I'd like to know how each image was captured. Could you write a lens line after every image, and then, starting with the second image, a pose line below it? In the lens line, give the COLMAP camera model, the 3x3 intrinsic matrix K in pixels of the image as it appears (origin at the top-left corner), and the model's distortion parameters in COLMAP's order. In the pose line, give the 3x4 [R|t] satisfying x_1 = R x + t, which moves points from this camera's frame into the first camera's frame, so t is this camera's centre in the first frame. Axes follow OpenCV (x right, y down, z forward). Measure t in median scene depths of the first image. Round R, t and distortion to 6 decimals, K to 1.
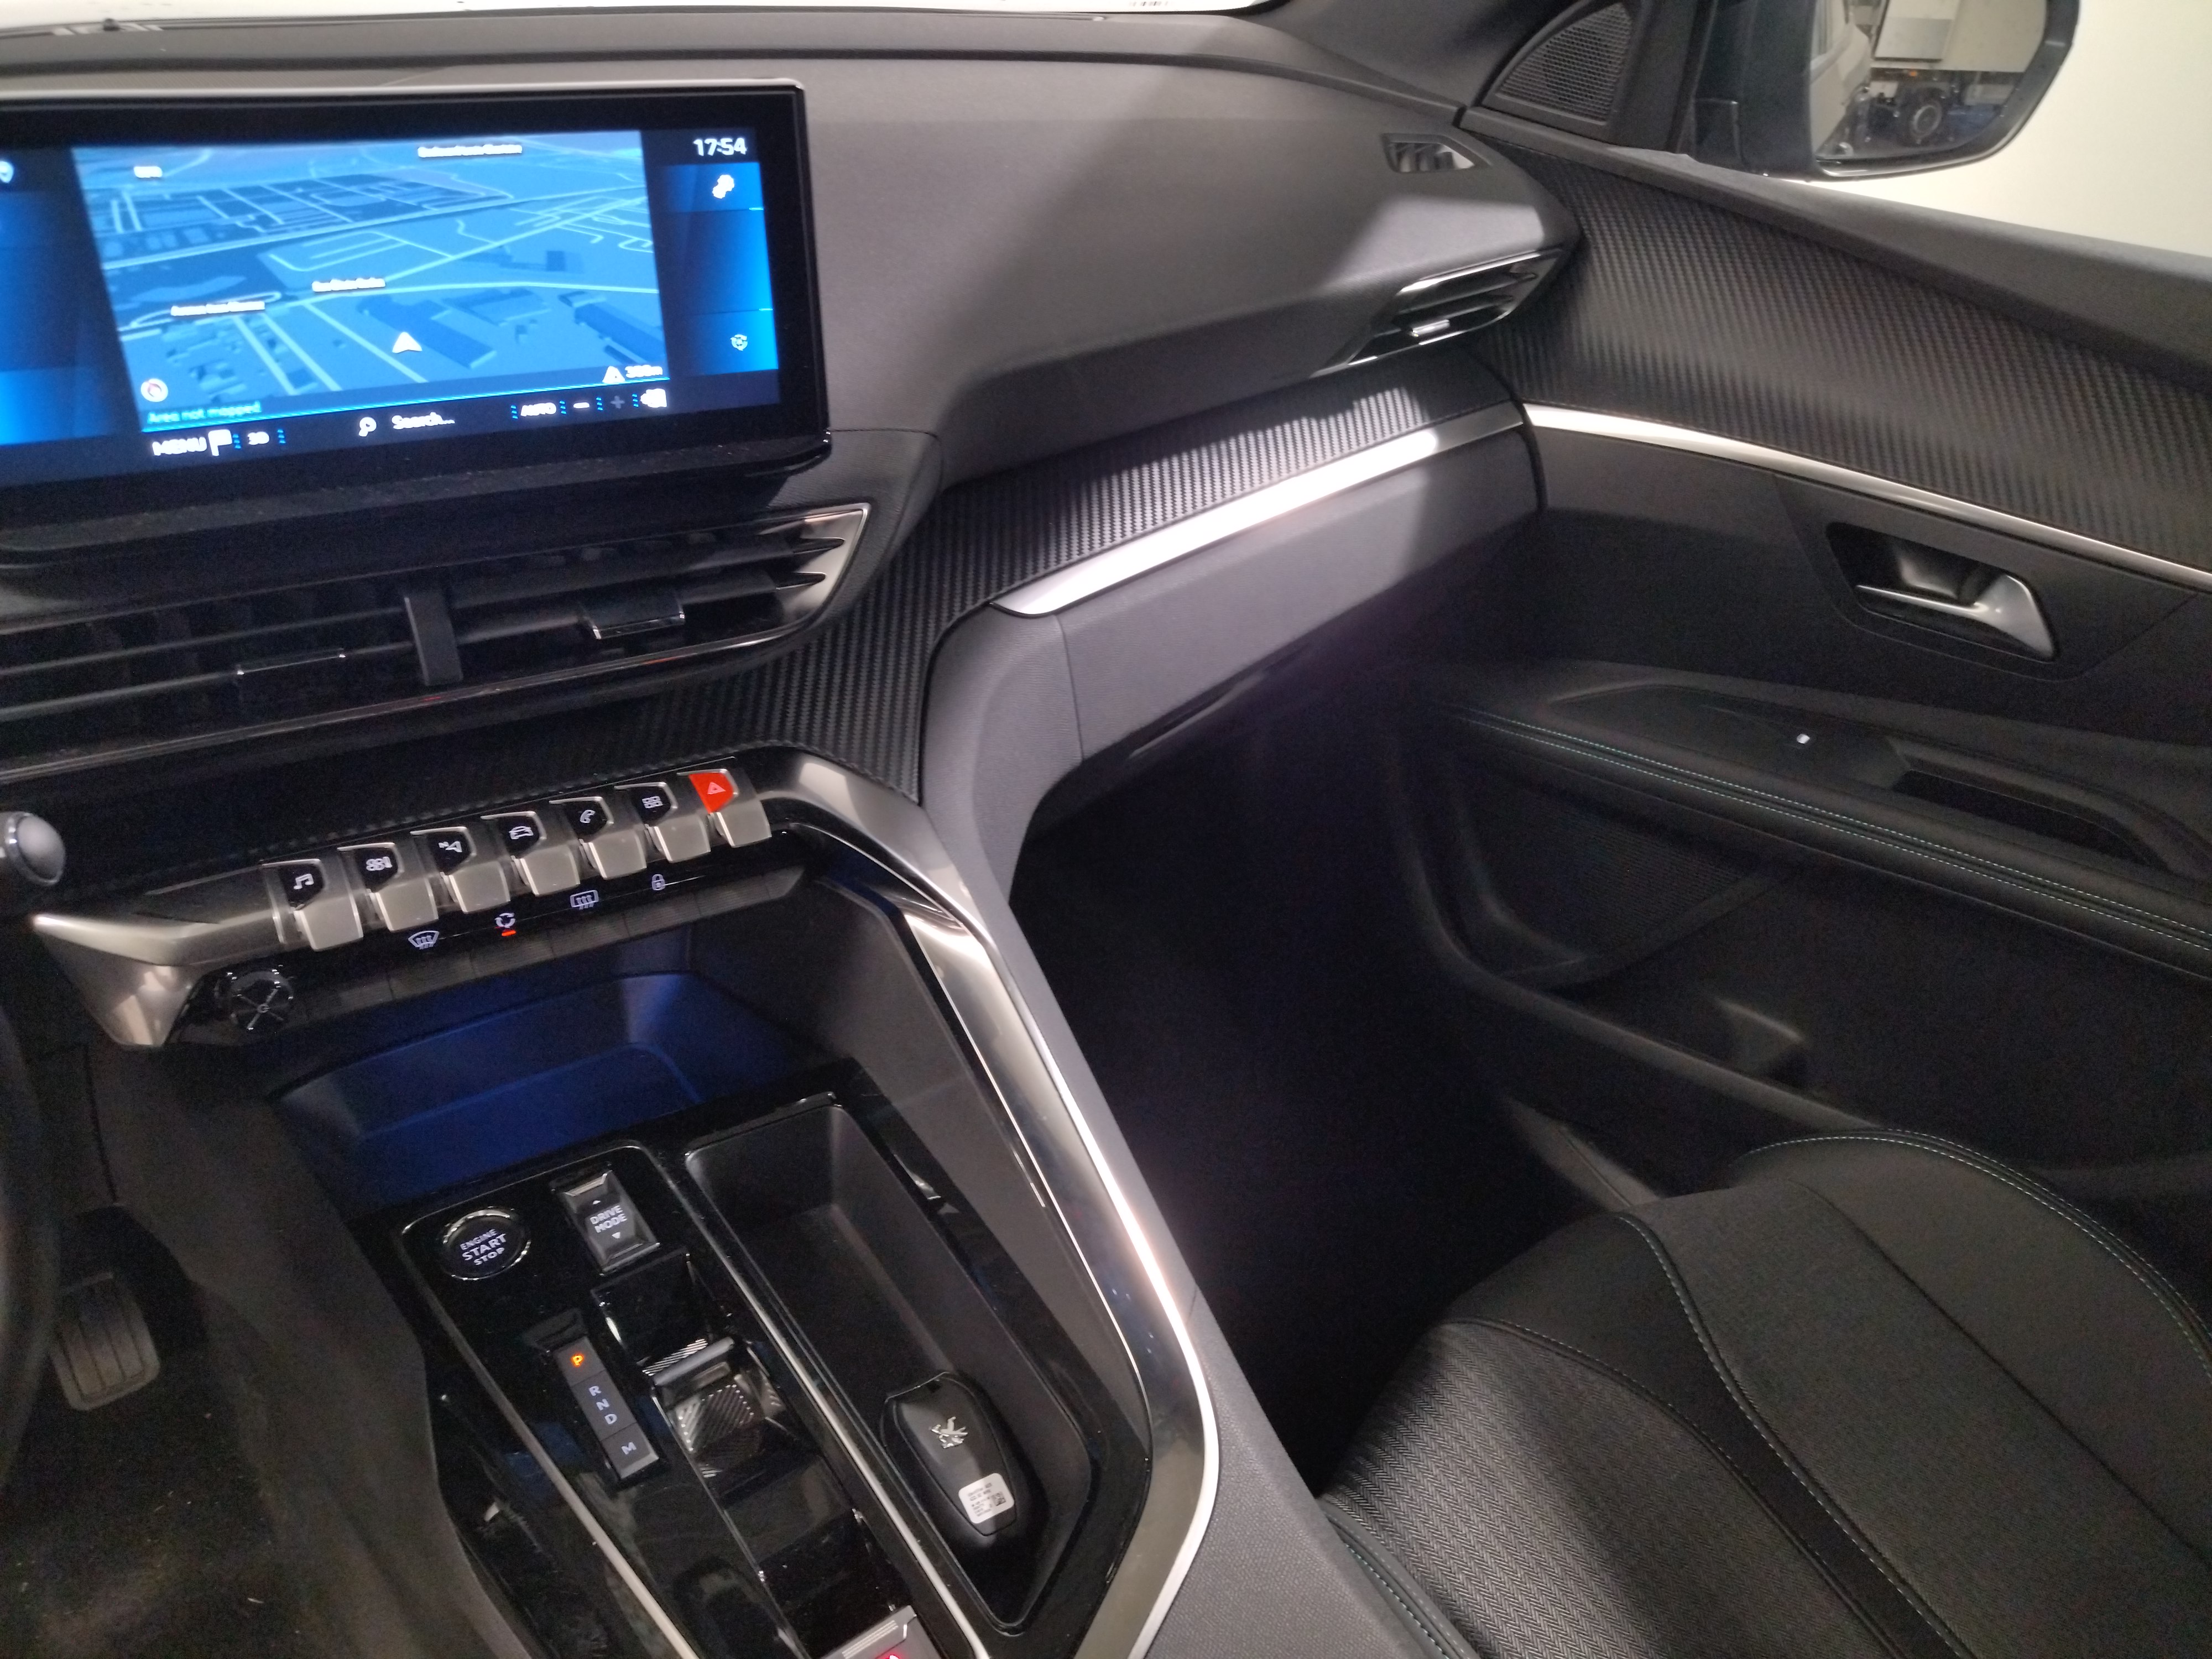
lens RADIAL K [[1709.9, 0, 1087.6], [0, 1709.9, 826.2], [0, 0, 1]] dist [-0.016638, 0.038643]
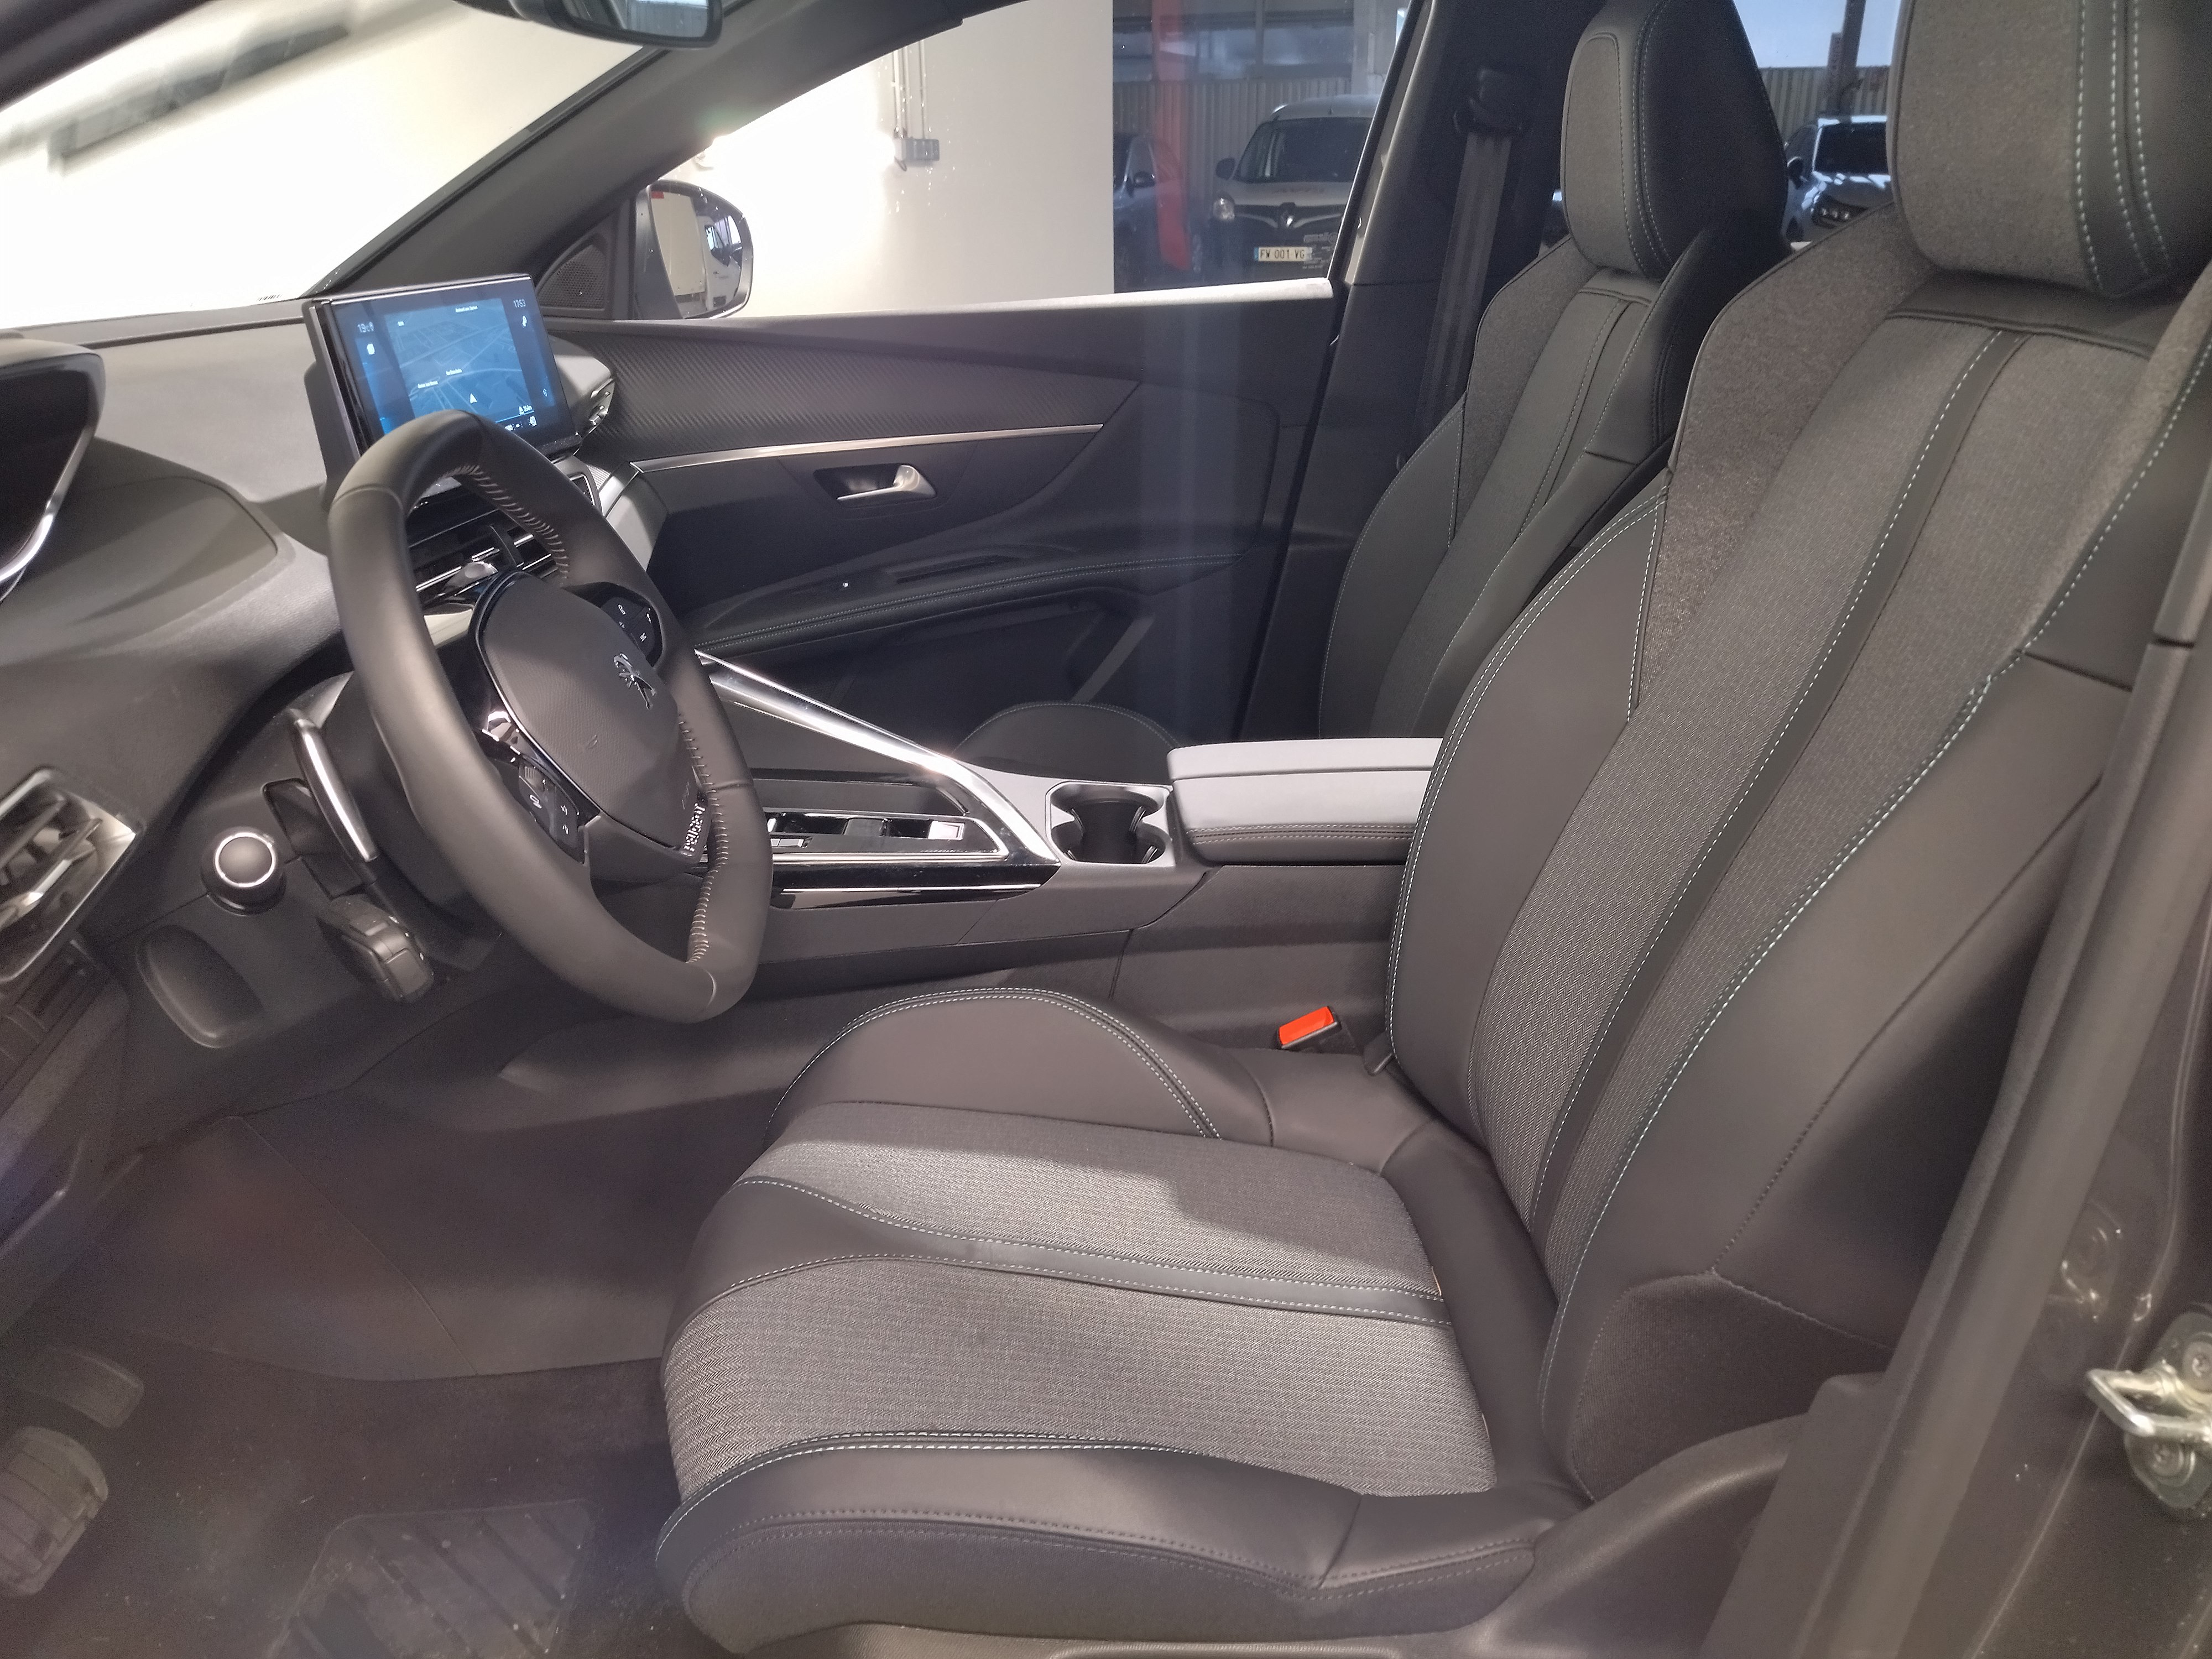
lens RADIAL K [[1709.9, 0, 1108.8], [0, 1709.9, 828.5], [0, 0, 1]] dist [-0.016638, 0.038643]
pose [[0.591916, -0.360743, 0.720763, -1.531390], [0.486087, 0.873093, 0.037793, 0.447540], [-0.642927, 0.327983, 0.692150, -0.728072]]
